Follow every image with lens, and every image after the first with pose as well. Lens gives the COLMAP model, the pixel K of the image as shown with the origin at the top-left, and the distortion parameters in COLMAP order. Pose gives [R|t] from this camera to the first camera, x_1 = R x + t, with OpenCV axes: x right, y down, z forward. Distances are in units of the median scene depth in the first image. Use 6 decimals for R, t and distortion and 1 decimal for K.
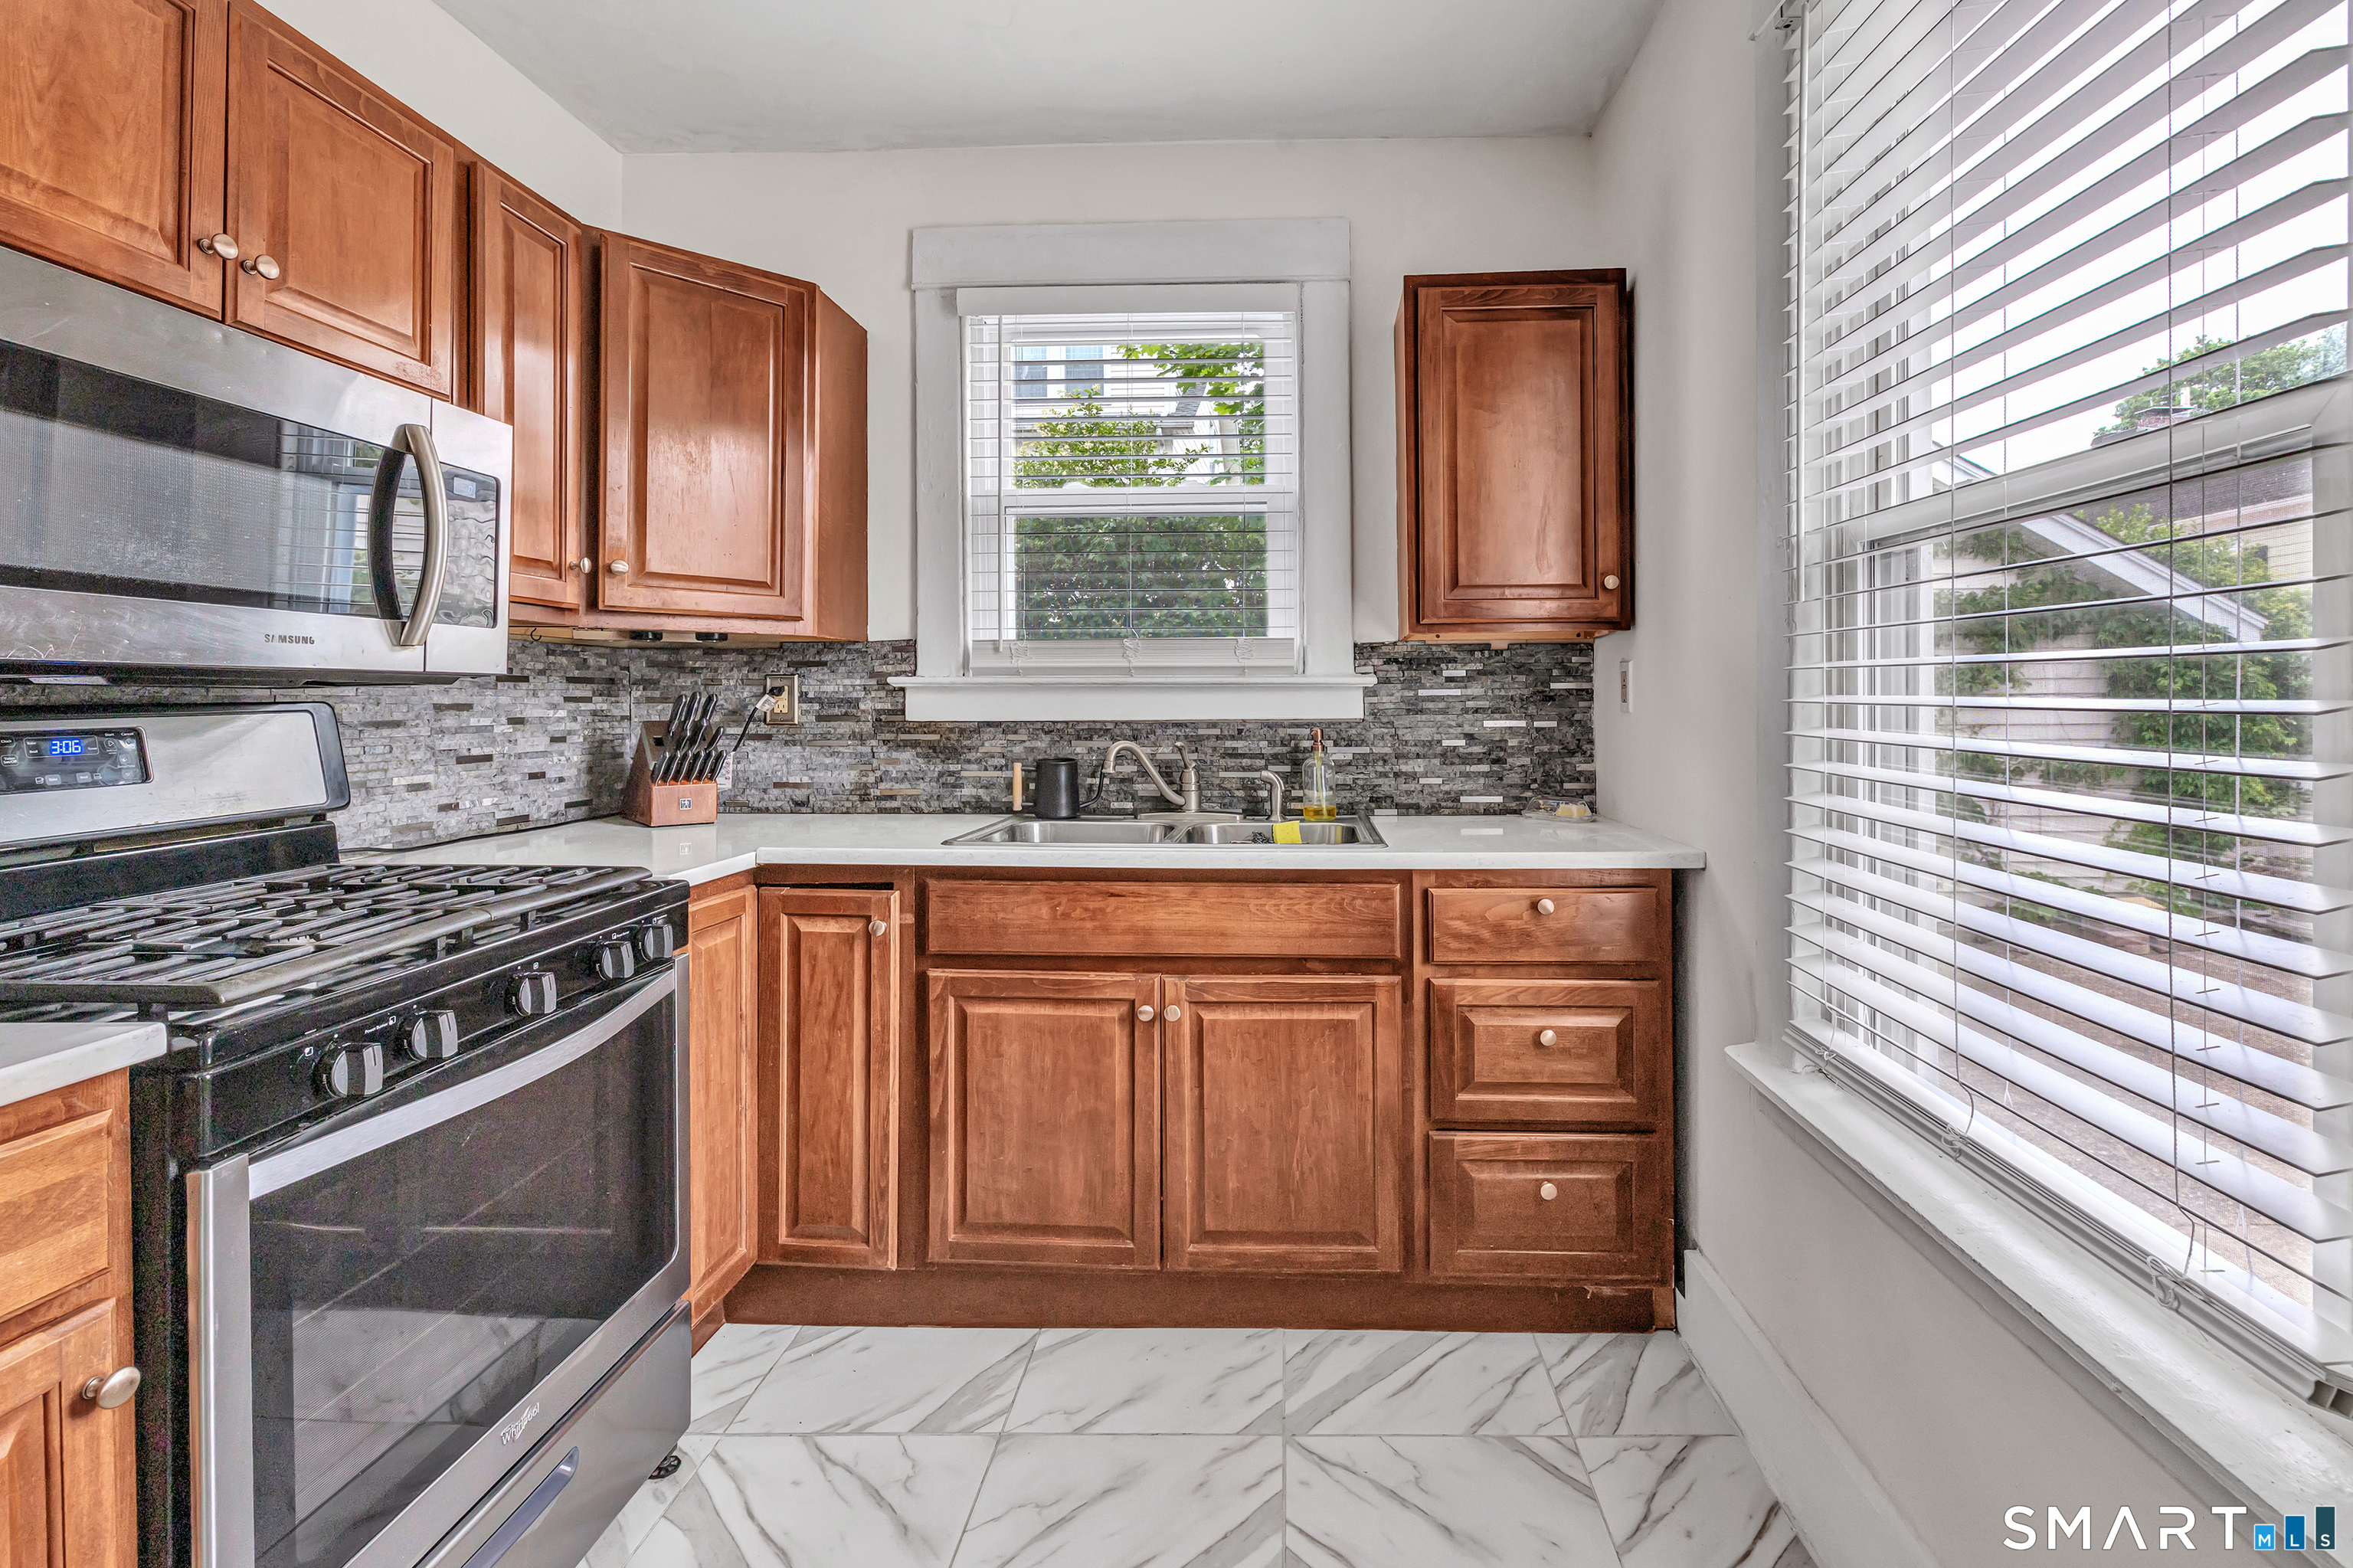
lens RADIAL K [[1059.6, 0, 1215.7], [0, 1059.6, 706.4], [0, 0, 1]] dist [-0.025102, 0.000458]
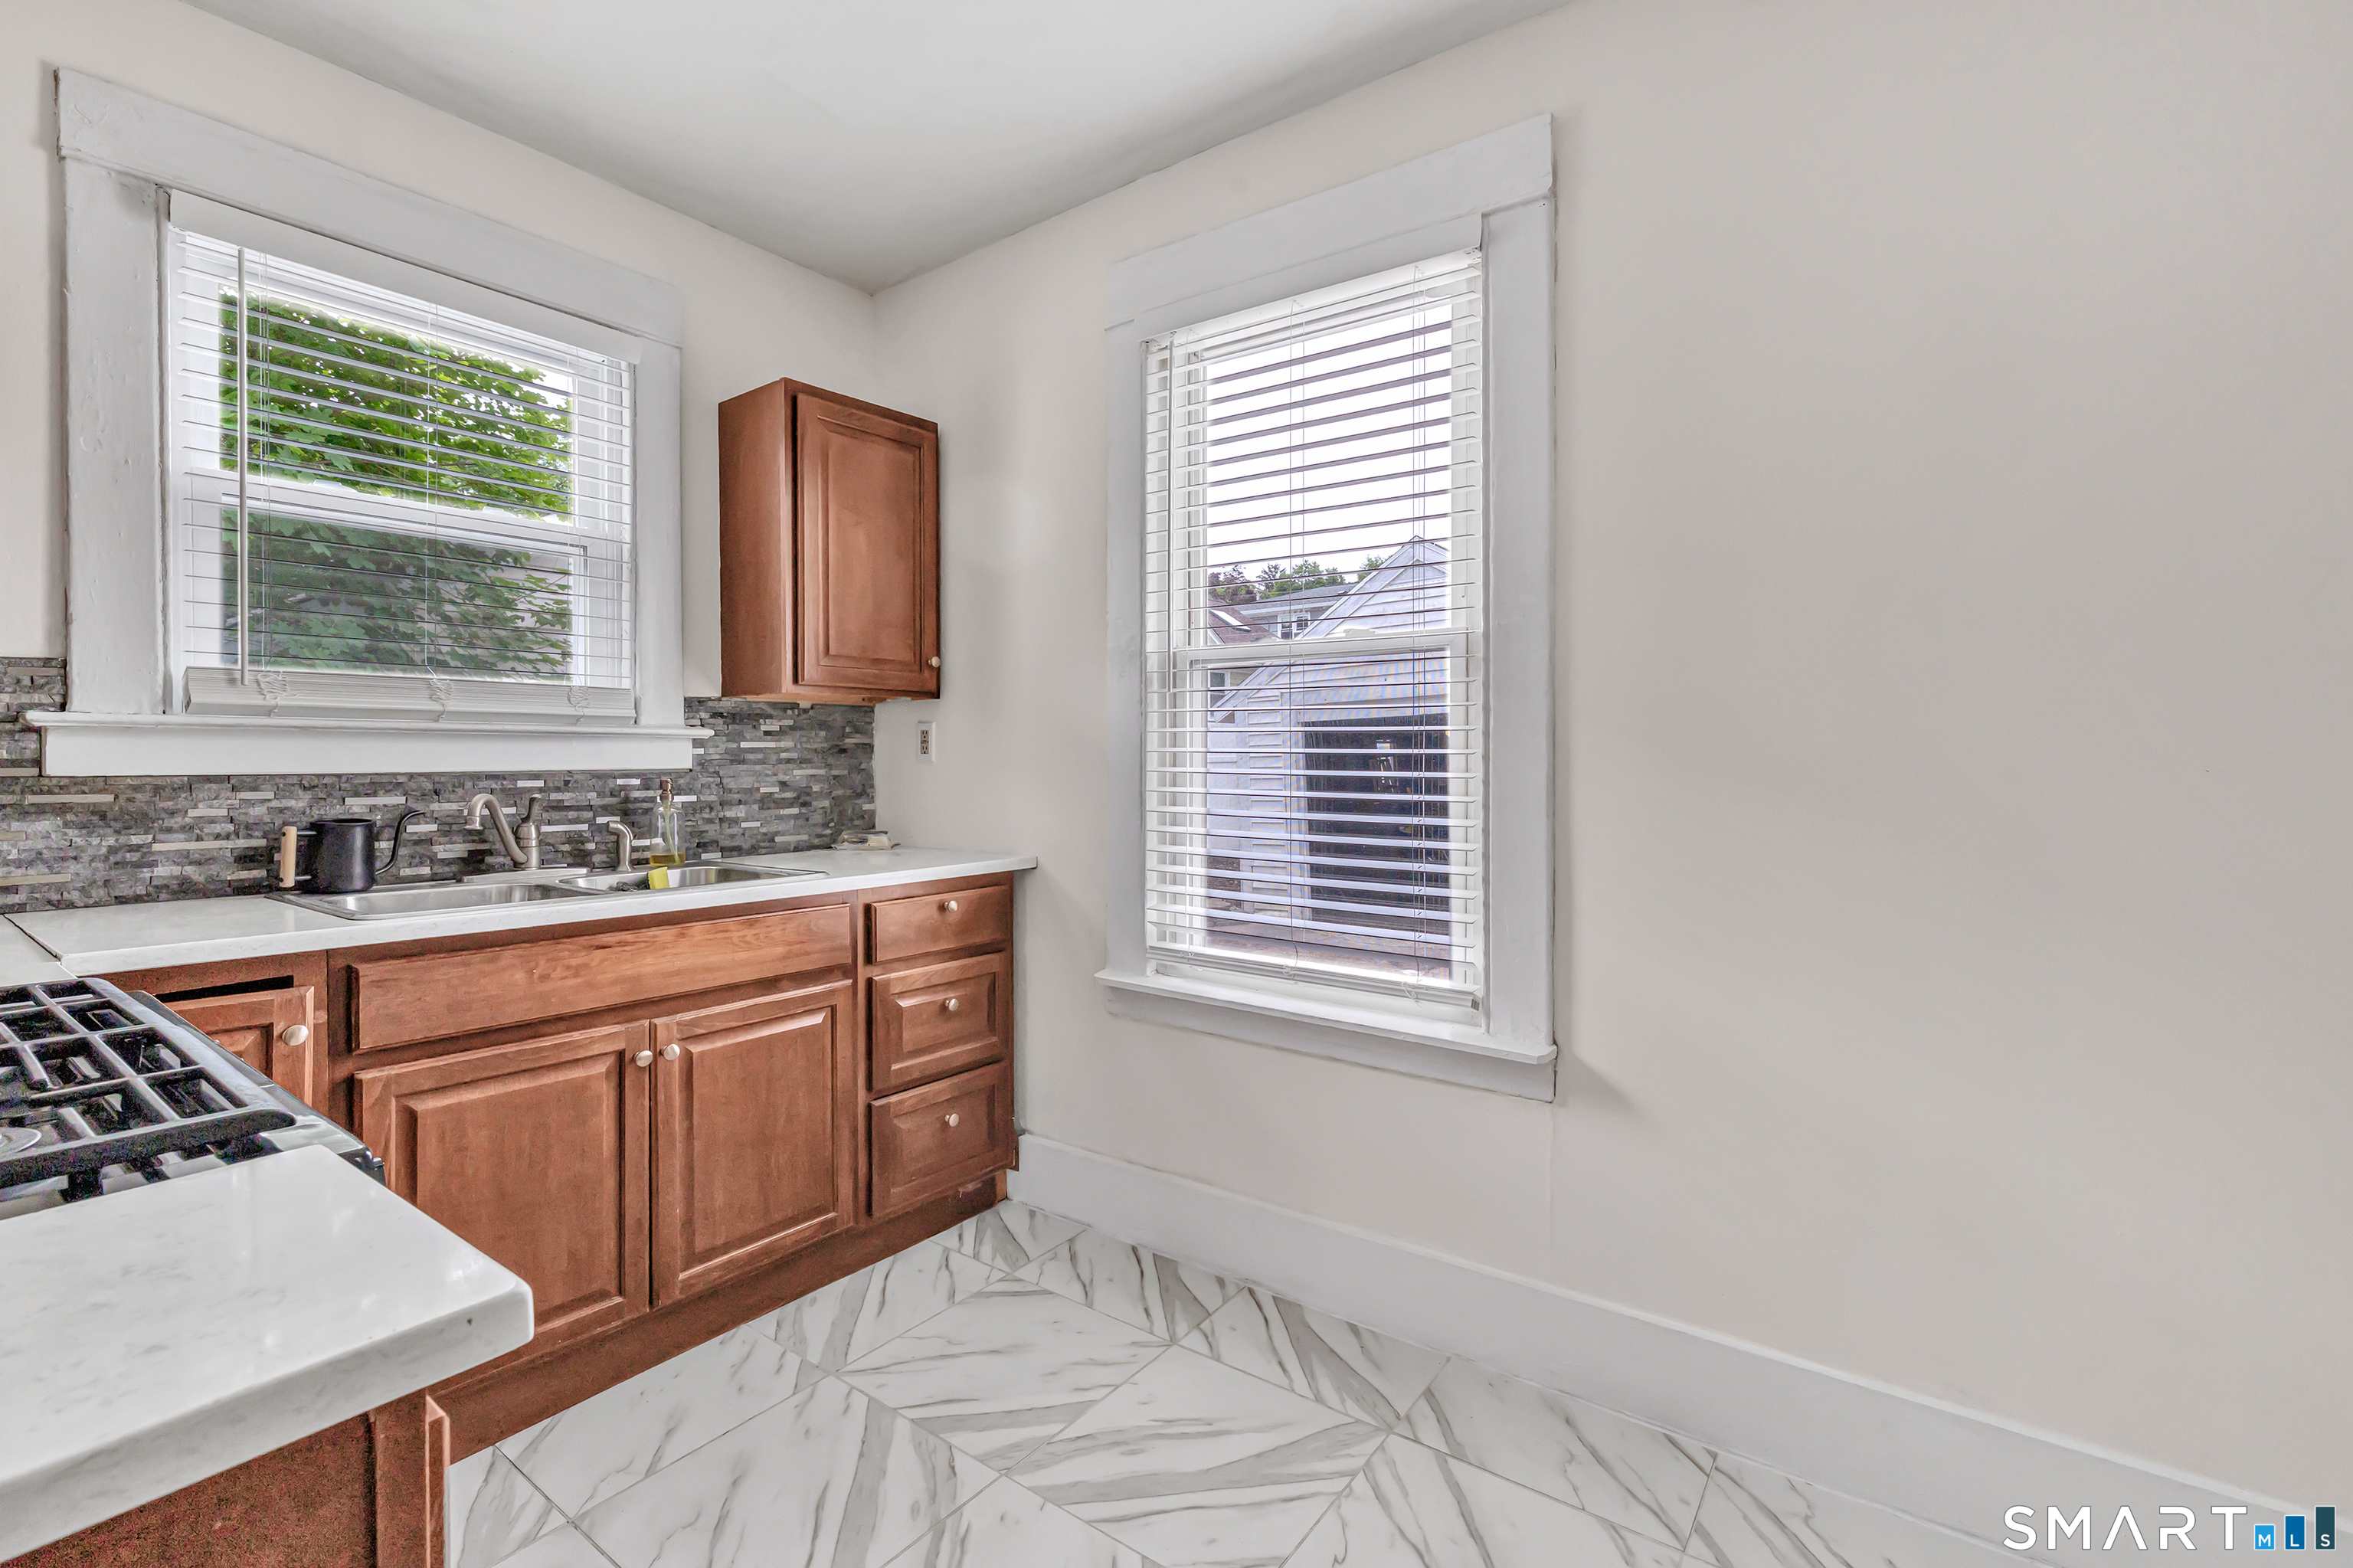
lens RADIAL K [[1059.6, 0, 1174.4], [0, 1059.6, 770.0], [0, 0, 1]] dist [-0.025102, 0.000458]
pose [[0.558794, -0.006049, 0.829285, -0.470193], [0.001639, 0.999980, 0.006189, 0.007326], [-0.829305, -0.002100, 0.558792, 0.015228]]
